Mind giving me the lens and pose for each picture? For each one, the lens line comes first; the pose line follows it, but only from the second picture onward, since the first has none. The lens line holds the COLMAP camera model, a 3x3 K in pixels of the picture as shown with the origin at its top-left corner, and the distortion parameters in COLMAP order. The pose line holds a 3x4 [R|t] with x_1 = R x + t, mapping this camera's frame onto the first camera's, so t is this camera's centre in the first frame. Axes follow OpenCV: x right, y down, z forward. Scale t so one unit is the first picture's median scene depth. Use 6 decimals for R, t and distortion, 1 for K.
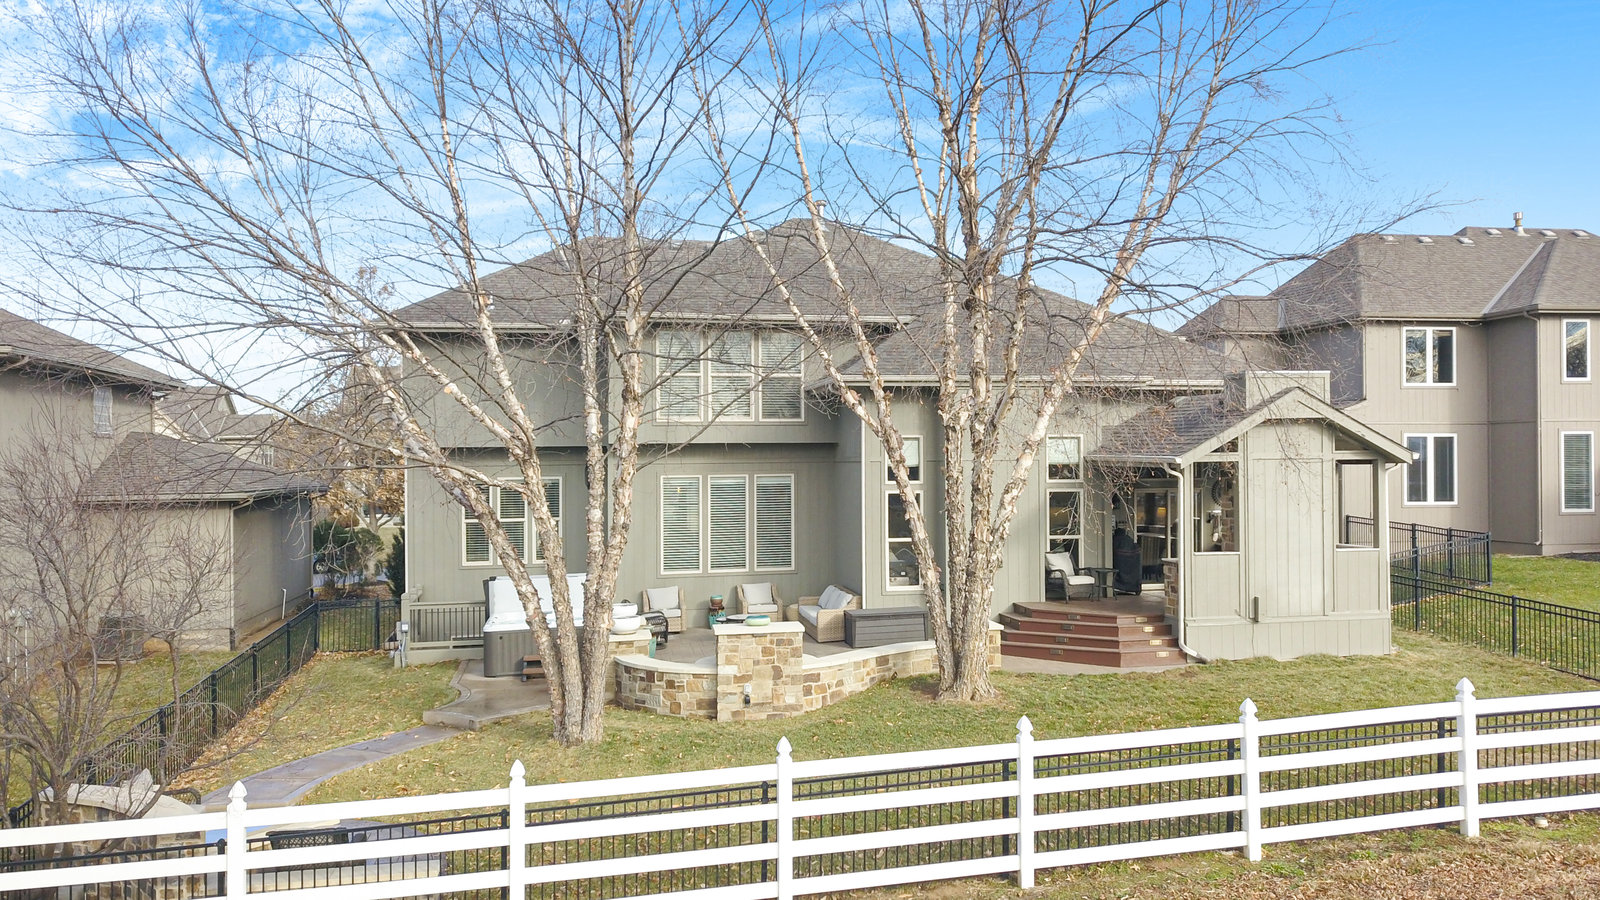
lens RADIAL K [[1211.3, 0, 800.0], [0, 1211.3, 450.0], [0, 0, 1]] dist [0.023696, -0.001065]
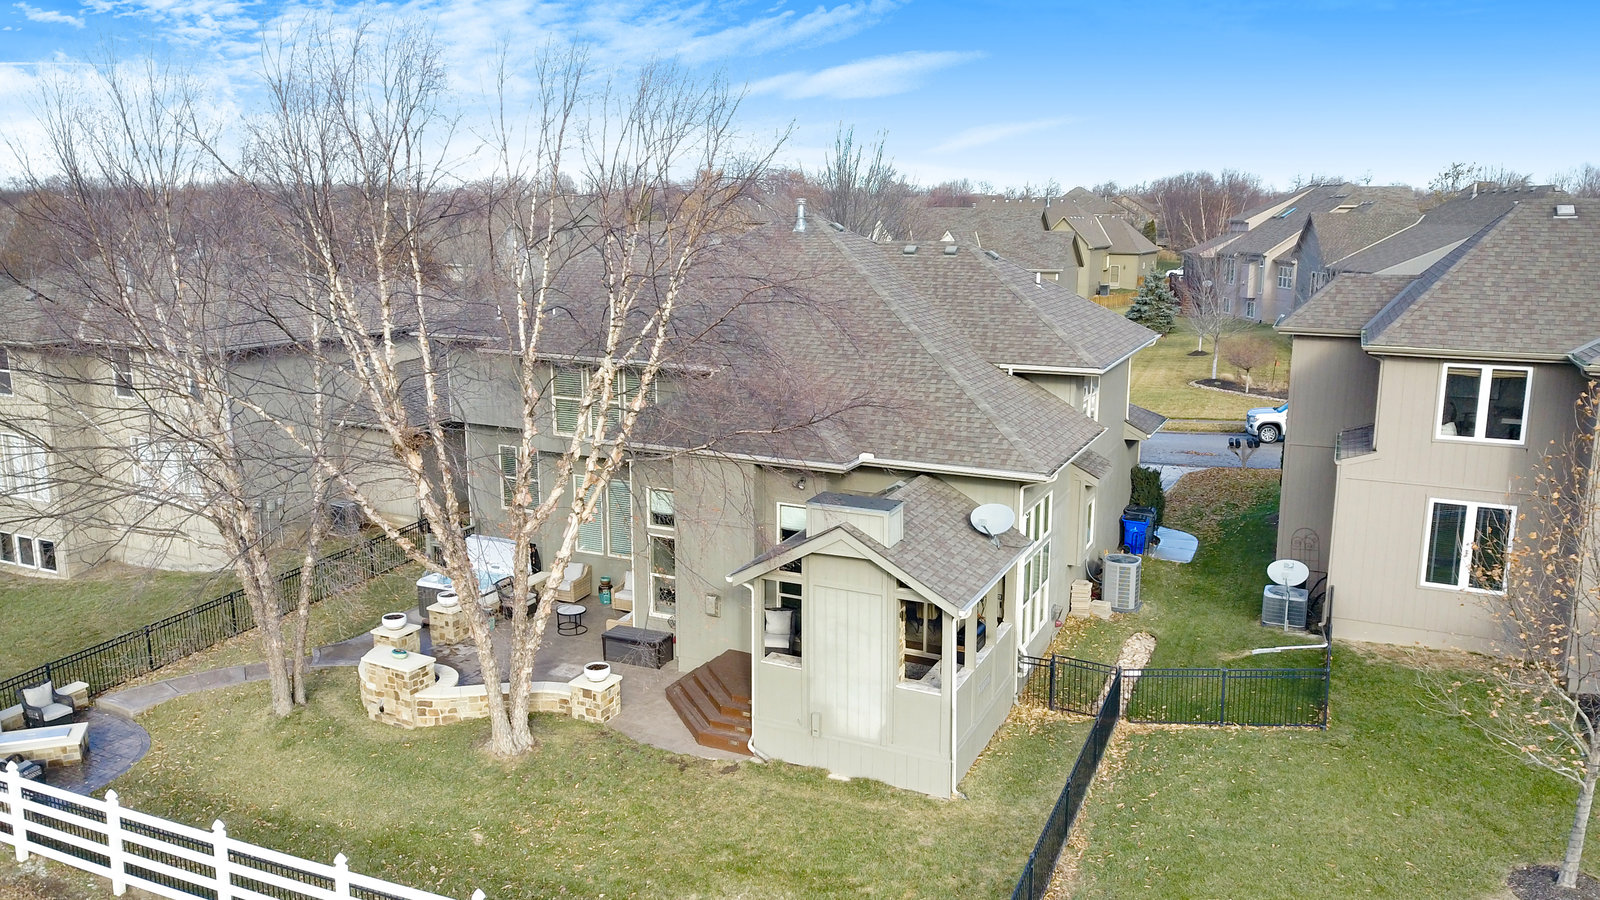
lens RADIAL K [[1230.7, 0, 685.7], [0, 1230.7, 430.9], [0, 0, 1]] dist [0.005197, 0.002644]
pose [[0.808324, 0.107394, -0.578860, 0.861989], [-0.004010, 0.984203, 0.176996, -0.298588], [0.588725, -0.140749, 0.795986, 0.134058]]
